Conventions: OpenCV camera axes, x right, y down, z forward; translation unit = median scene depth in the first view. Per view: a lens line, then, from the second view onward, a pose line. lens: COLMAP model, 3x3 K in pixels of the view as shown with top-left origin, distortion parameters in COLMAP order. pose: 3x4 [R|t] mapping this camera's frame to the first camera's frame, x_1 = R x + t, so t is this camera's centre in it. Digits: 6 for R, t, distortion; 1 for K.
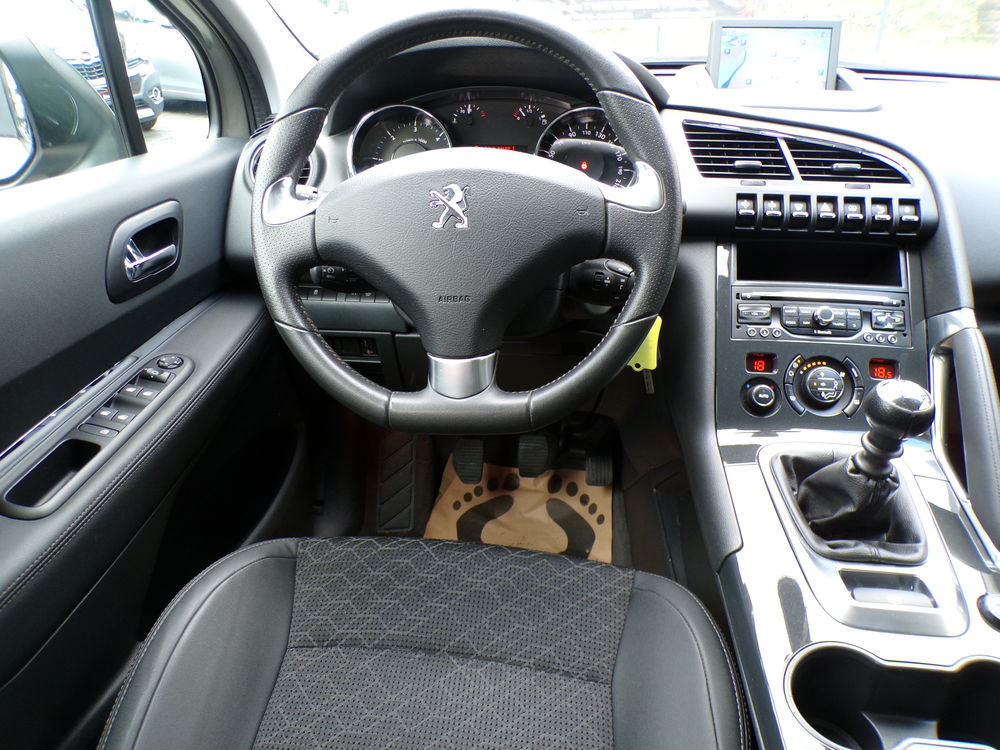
lens RADIAL K [[681.5, 0, 500.0], [0, 681.5, 375.0], [0, 0, 1]] dist [-0.035291, 0.004847]
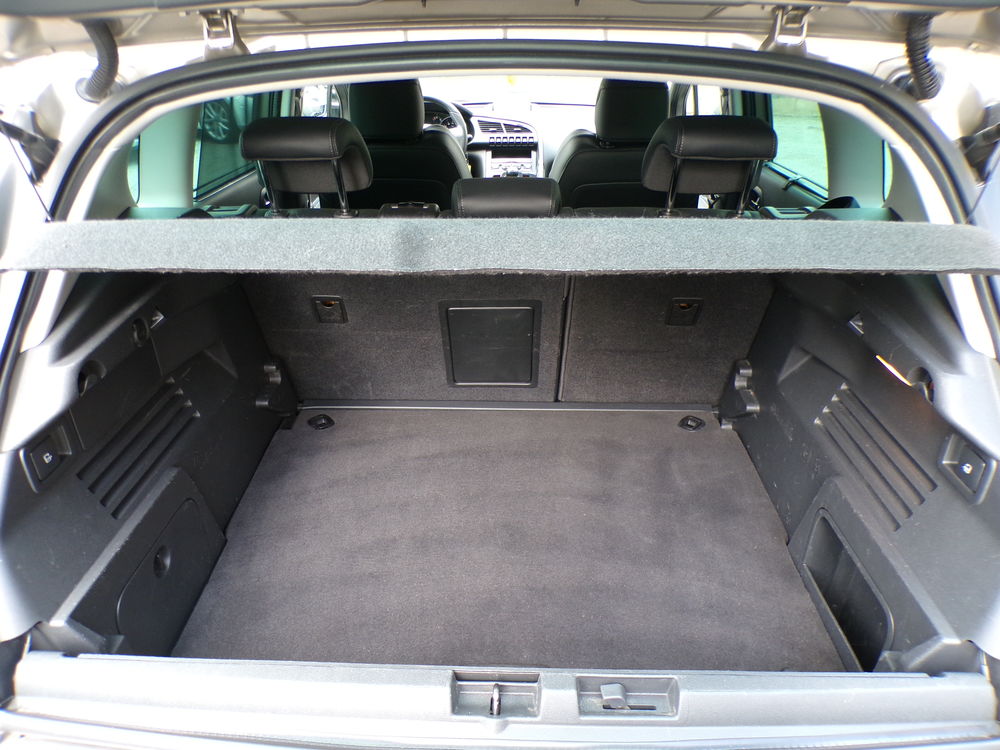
lens RADIAL K [[681.5, 0, 500.0], [0, 681.5, 375.0], [0, 0, 1]] dist [-0.035291, 0.004847]
pose [[0.995923, -0.045297, 0.078008, 0.038420], [0.047987, 0.998304, -0.032971, 1.286140], [-0.076382, 0.036580, 0.996407, -2.978568]]
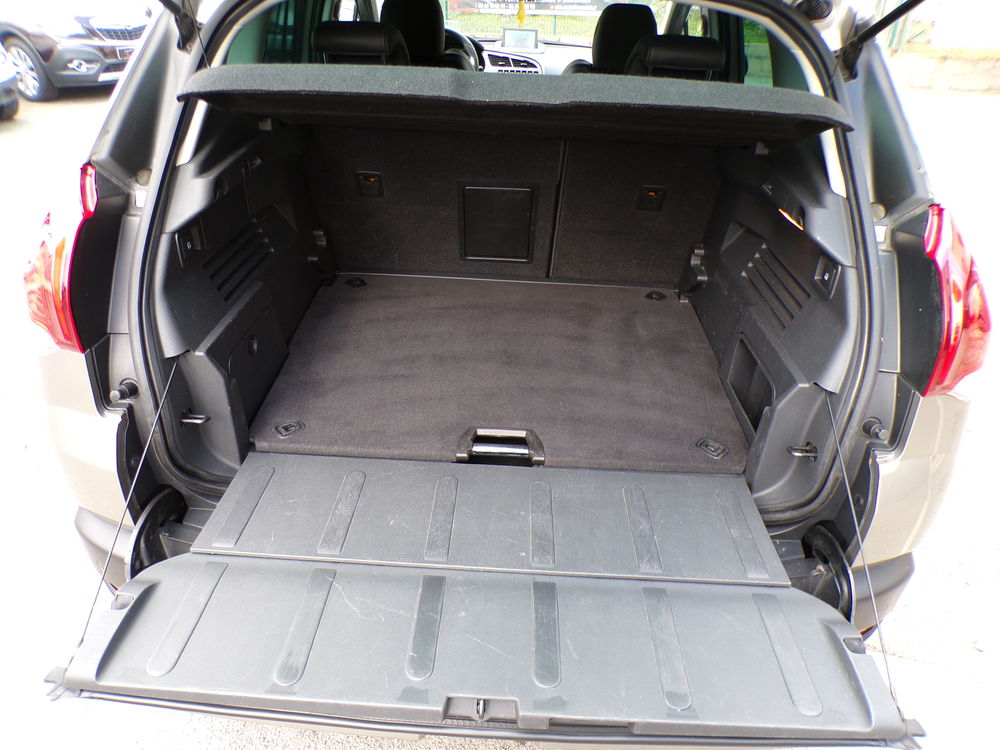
lens RADIAL K [[681.5, 0, 500.0], [0, 681.5, 375.0], [0, 0, 1]] dist [-0.035291, 0.004847]
pose [[0.996125, -0.008386, 0.087551, -0.036620], [0.006062, 0.999623, 0.026786, 1.609697], [-0.087742, -0.026151, 0.995800, -3.456405]]
